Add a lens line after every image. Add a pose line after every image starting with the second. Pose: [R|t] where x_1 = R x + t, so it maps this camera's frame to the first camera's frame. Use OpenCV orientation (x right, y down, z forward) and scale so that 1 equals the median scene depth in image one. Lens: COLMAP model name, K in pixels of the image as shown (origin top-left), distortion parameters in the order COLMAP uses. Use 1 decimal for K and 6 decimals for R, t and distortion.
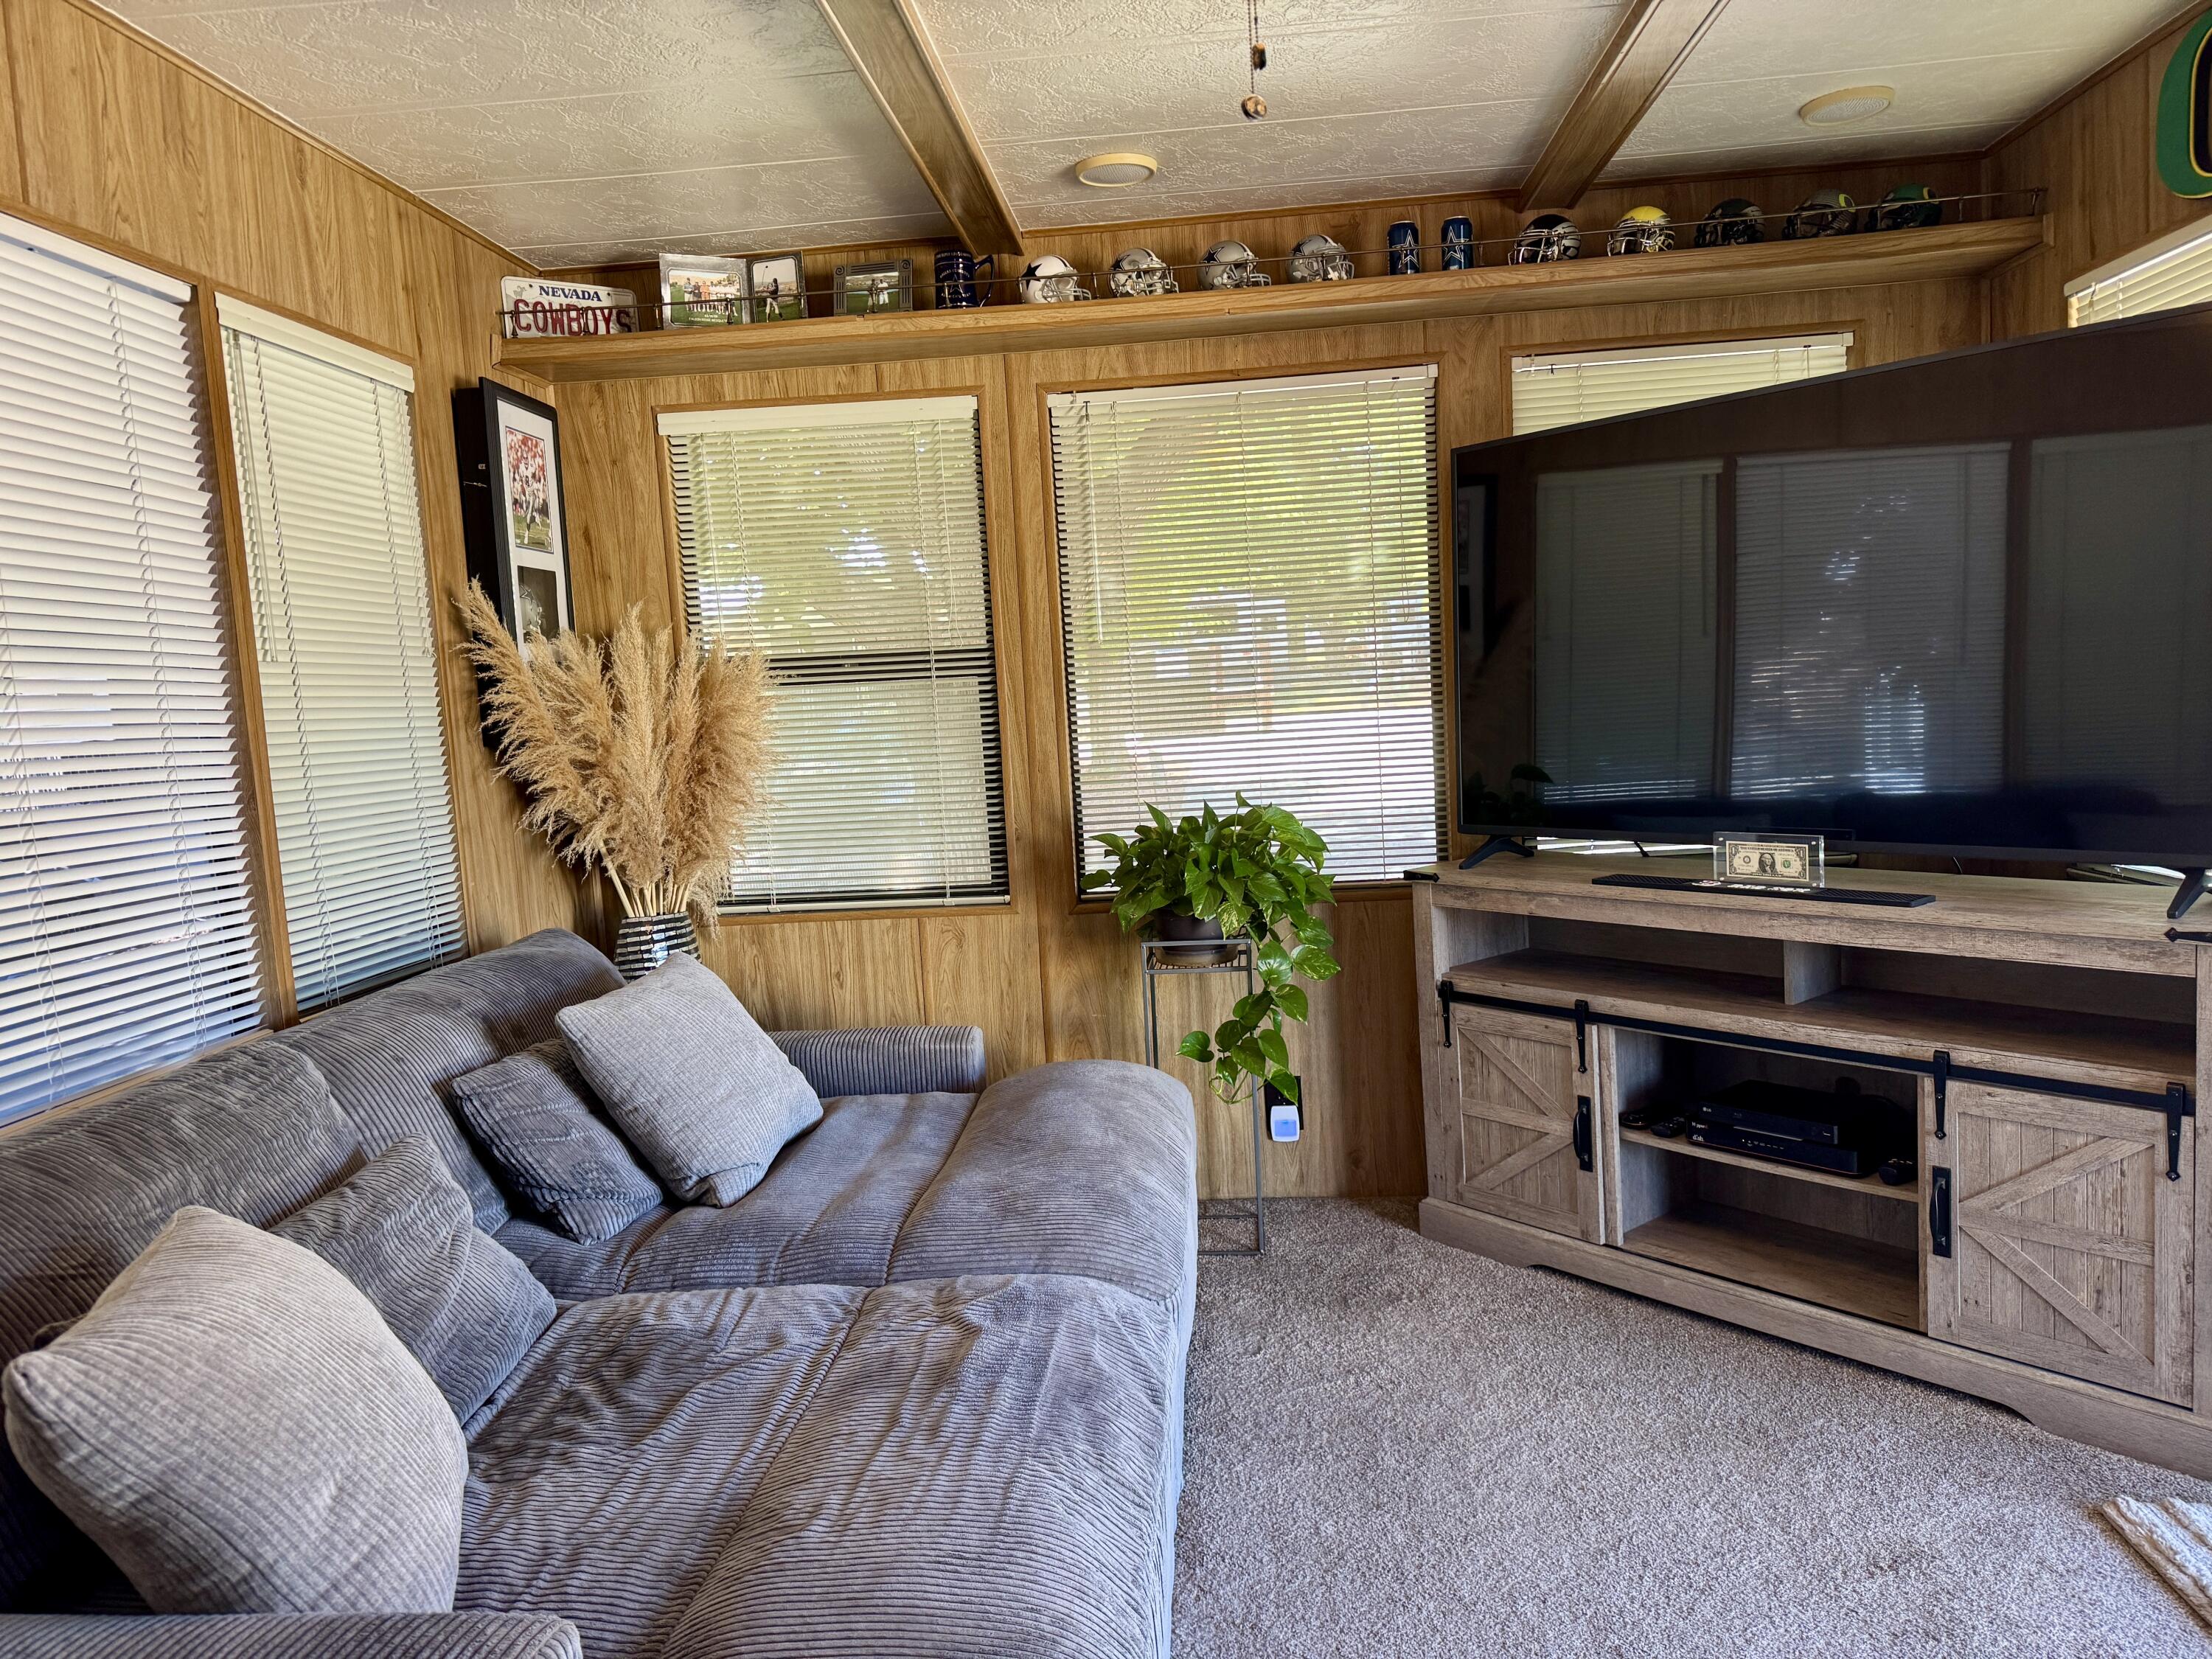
lens RADIAL K [[1561.2, 0, 1106.0], [0, 1561.2, 829.5], [0, 0, 1]] dist [0.040915, -0.043250]
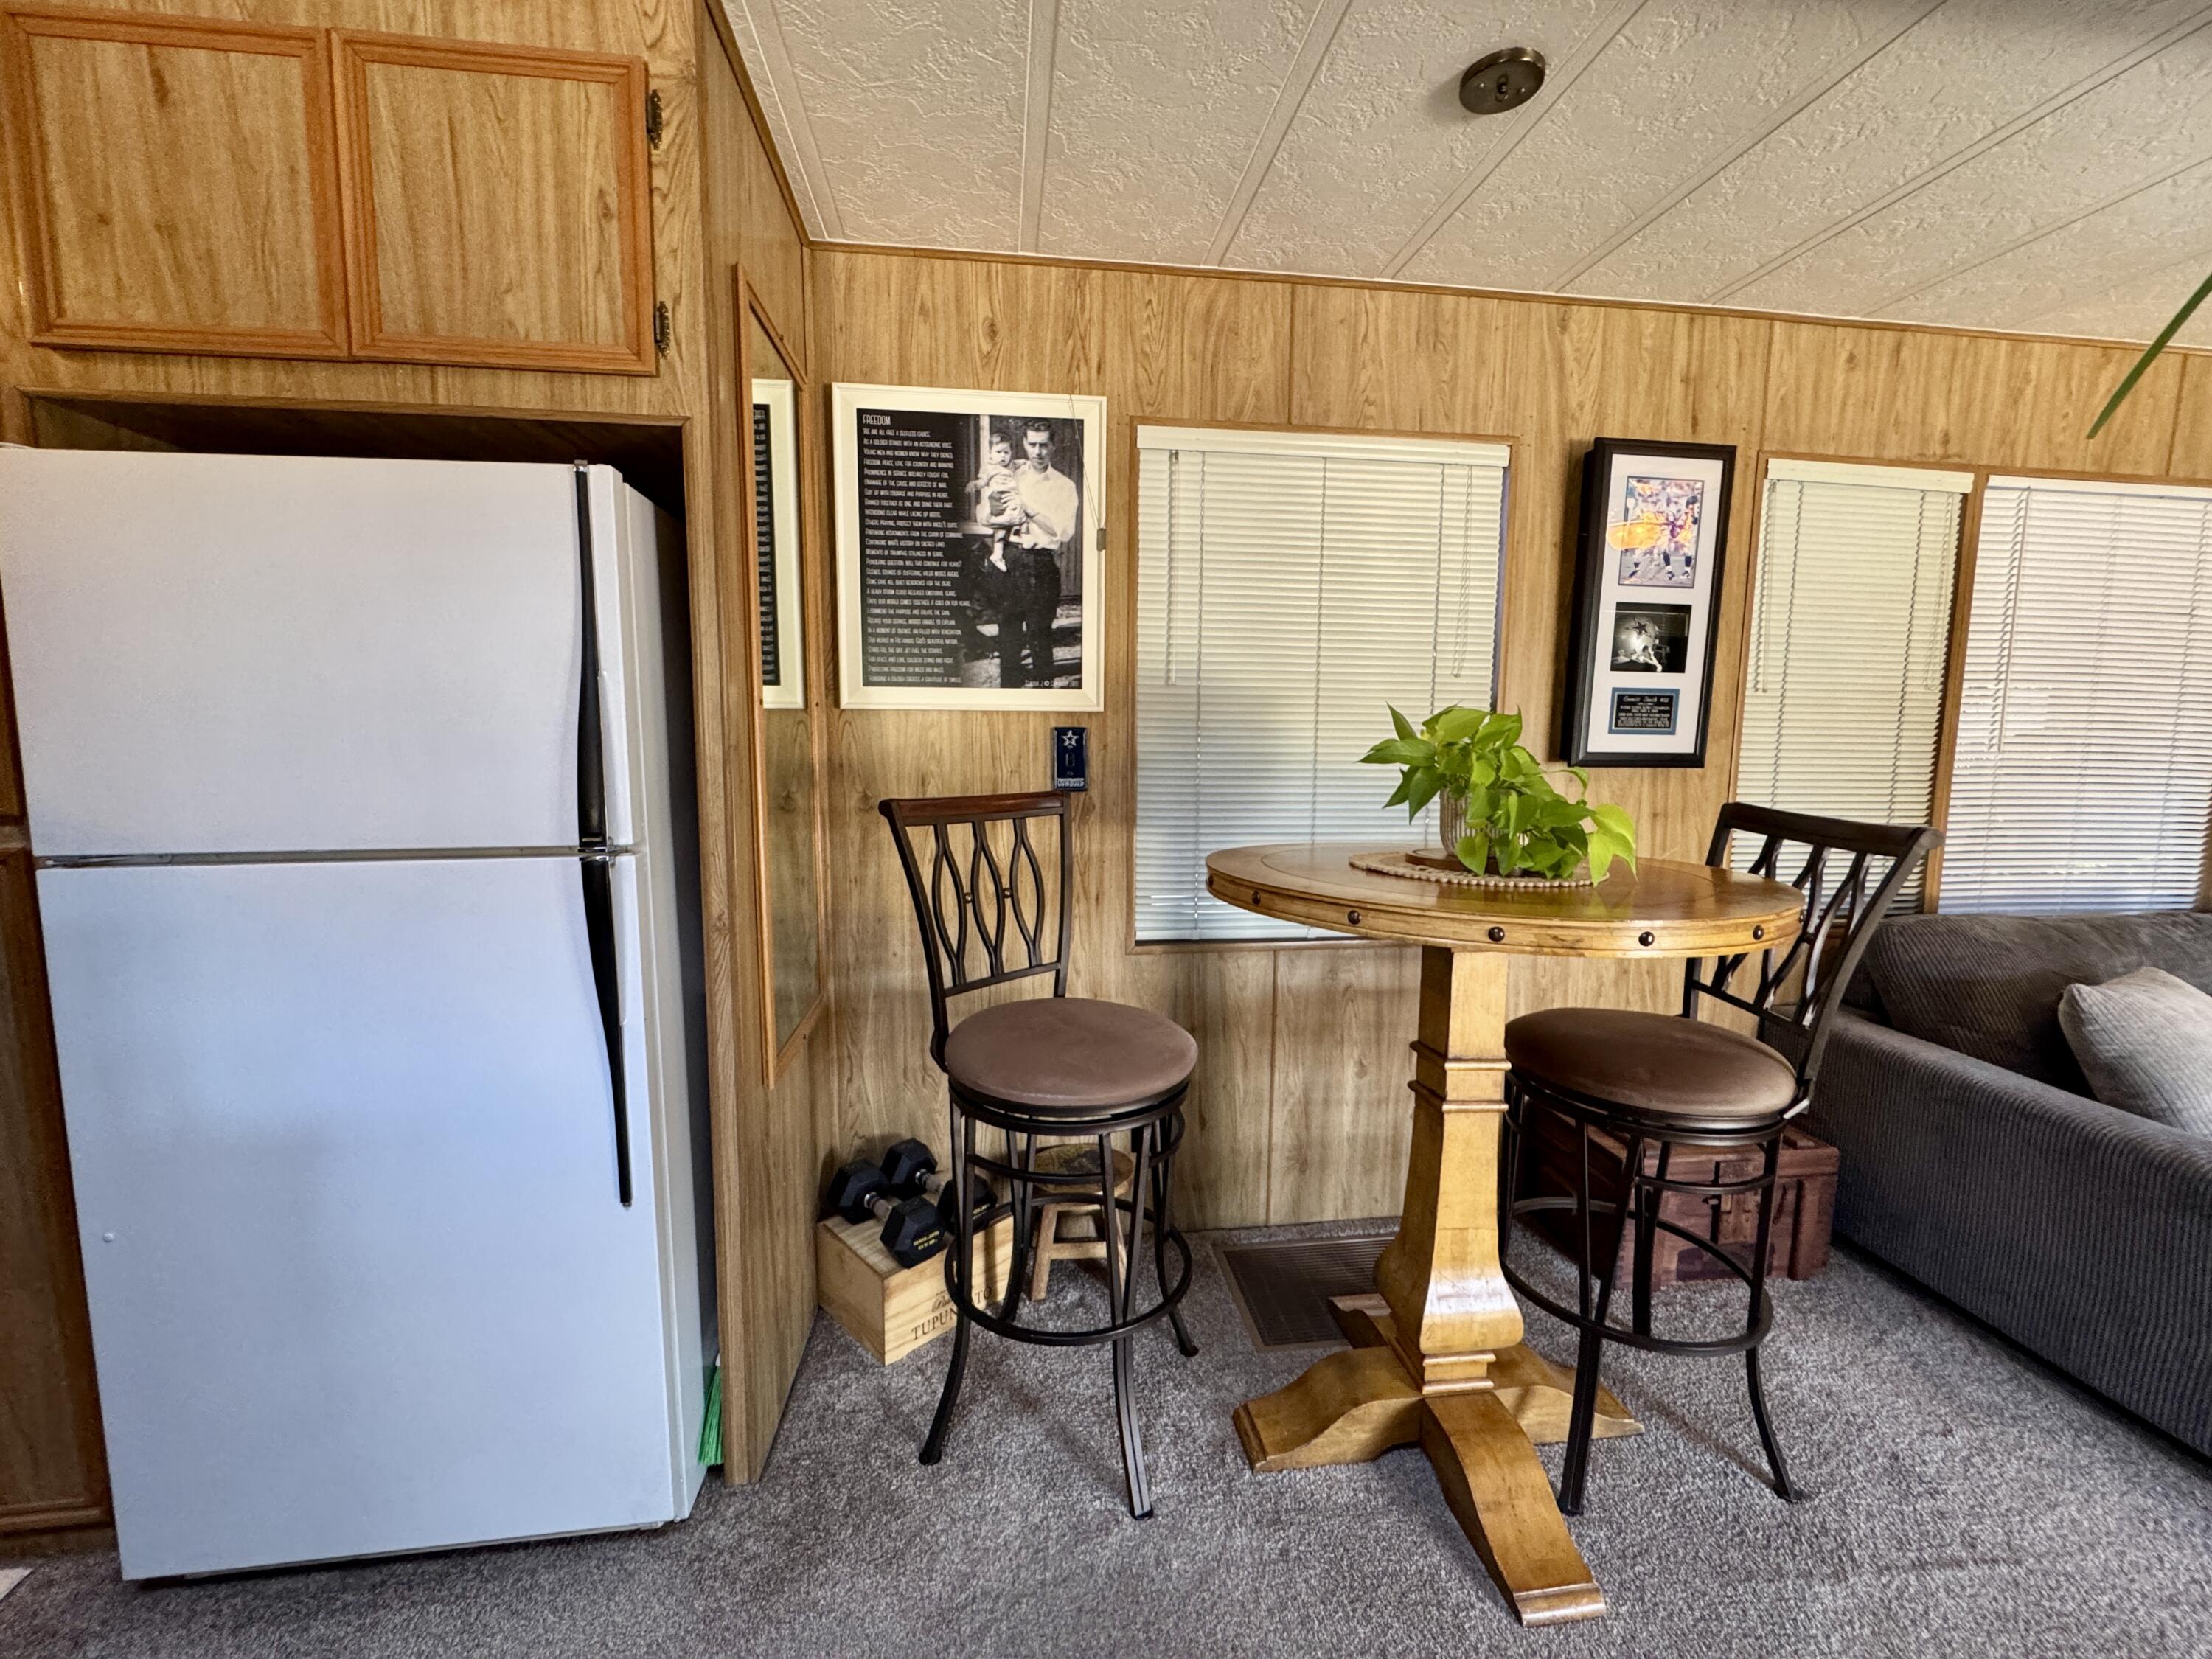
lens RADIAL K [[887.0, 0, 1104.8], [0, 887.0, 826.9], [0, 0, 1]] dist [-0.002918, 0.000052]
pose [[0.199248, 0.172216, -0.964698, 0.142574], [-0.112546, 0.981944, 0.152050, 0.015585], [0.973465, 0.078277, 0.215033, -0.359499]]
